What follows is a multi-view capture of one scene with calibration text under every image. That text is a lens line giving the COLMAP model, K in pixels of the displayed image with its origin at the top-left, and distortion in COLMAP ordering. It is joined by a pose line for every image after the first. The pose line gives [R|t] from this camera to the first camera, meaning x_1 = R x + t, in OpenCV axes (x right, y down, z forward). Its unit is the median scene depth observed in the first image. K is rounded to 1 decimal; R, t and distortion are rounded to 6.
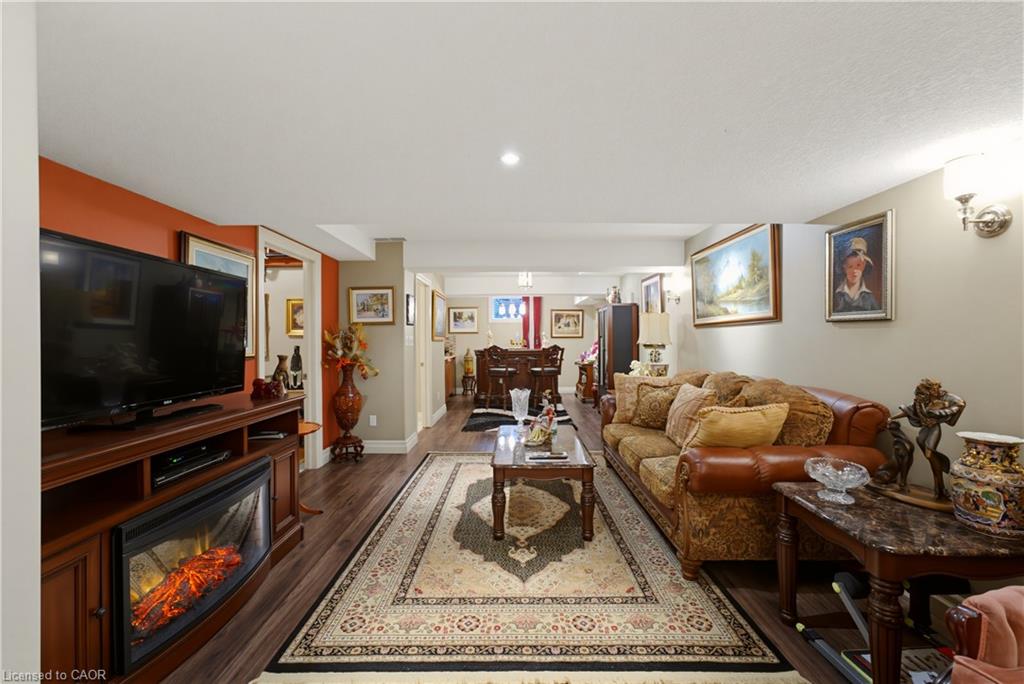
lens RADIAL K [[414.7, 0, 513.4], [0, 414.7, 341.1], [0, 0, 1]] dist [0.006401, 0.002127]
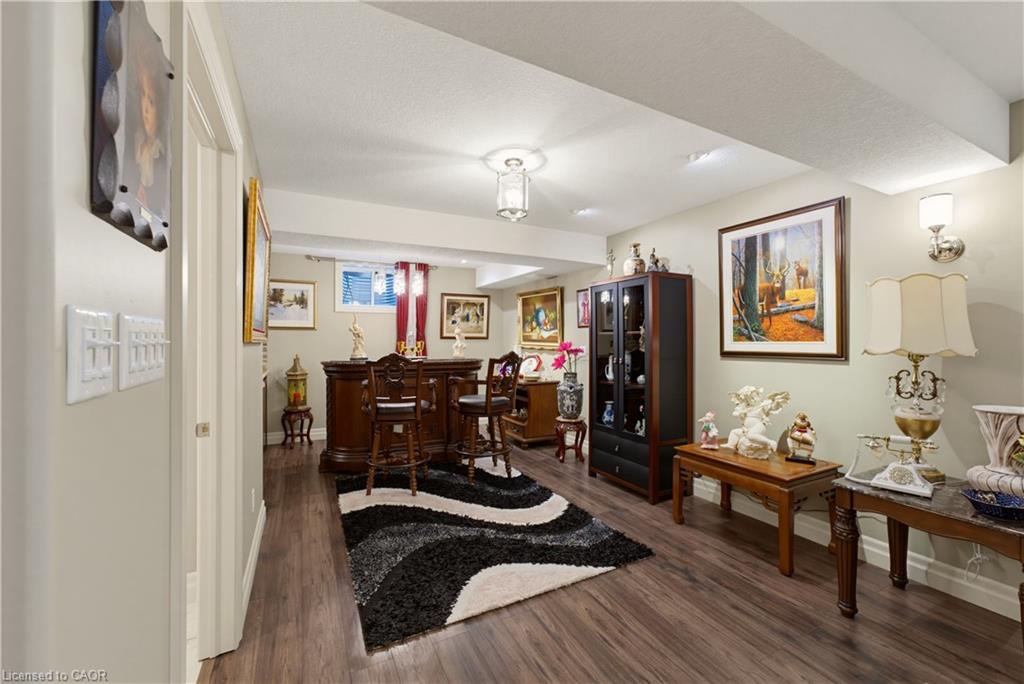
lens RADIAL K [[414.7, 0, 506.6], [0, 414.7, 342.1], [0, 0, 1]] dist [0.006401, 0.002127]
pose [[0.901449, 0.001193, 0.432884, -0.094273], [-0.001530, 0.999999, 0.000428, -0.002443], [-0.432883, -0.001048, 0.901449, 0.394835]]
